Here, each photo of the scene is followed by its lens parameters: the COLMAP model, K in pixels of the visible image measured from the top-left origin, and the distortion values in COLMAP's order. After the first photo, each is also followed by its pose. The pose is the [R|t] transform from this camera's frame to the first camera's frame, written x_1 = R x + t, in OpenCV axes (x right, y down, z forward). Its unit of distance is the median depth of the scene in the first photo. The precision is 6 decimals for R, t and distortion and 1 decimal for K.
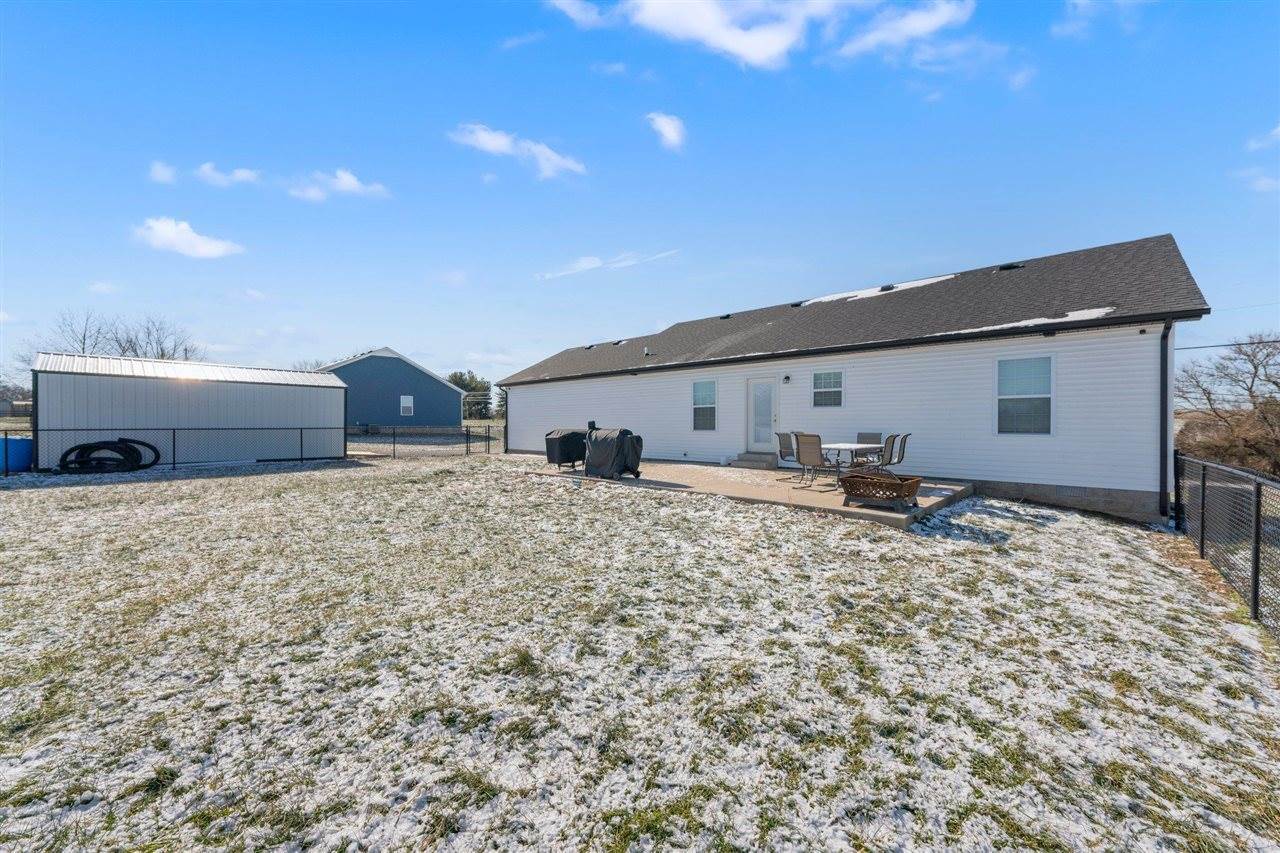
lens RADIAL K [[507.8, 0, 642.3], [0, 507.8, 426.5], [0, 0, 1]] dist [0.000250, -0.000087]
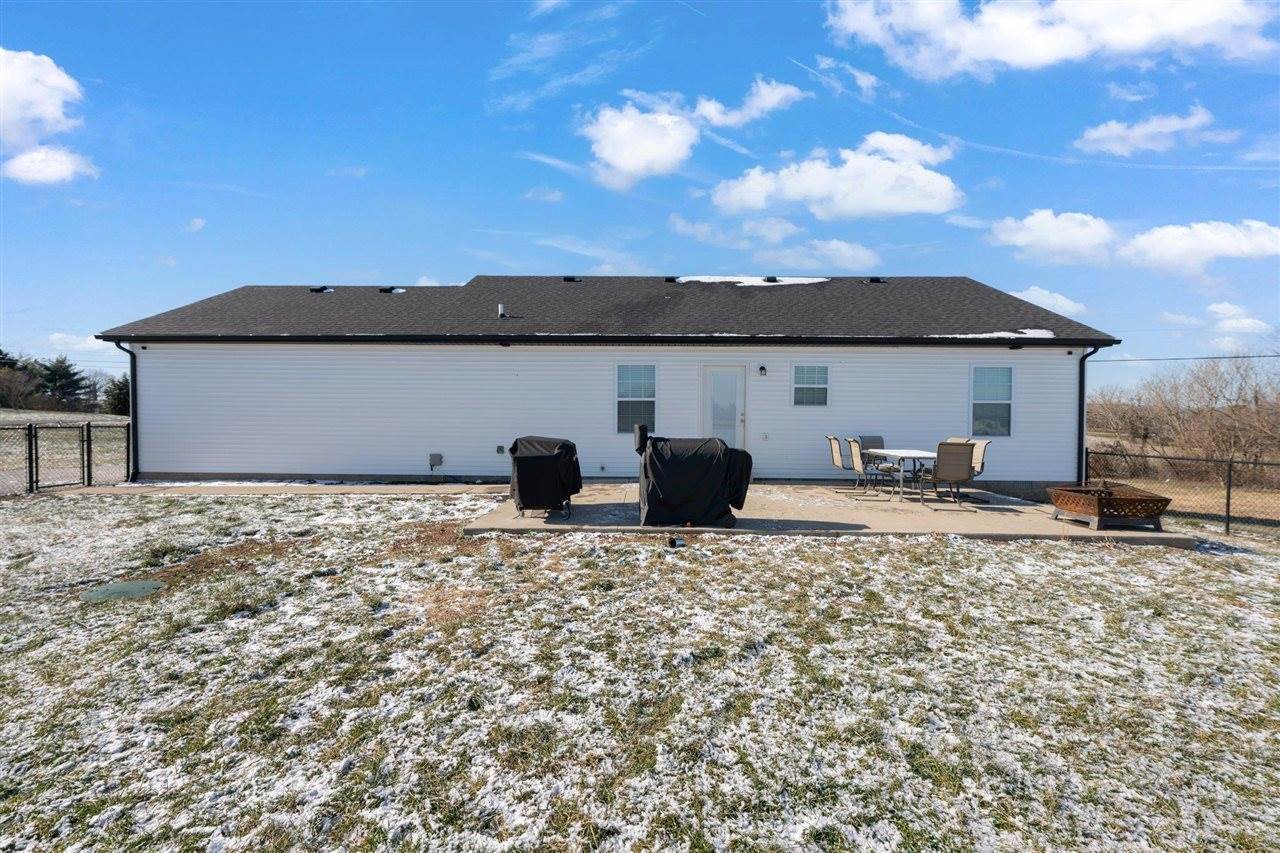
lens RADIAL K [[569.6, 0, 642.6], [0, 569.6, 434.9], [0, 0, 1]] dist [-0.000555, -0.000207]
pose [[0.729365, -0.007315, 0.684086, -0.554993], [-0.004802, 0.999863, 0.015812, -0.002978], [-0.684108, -0.014817, 0.729230, 0.534636]]
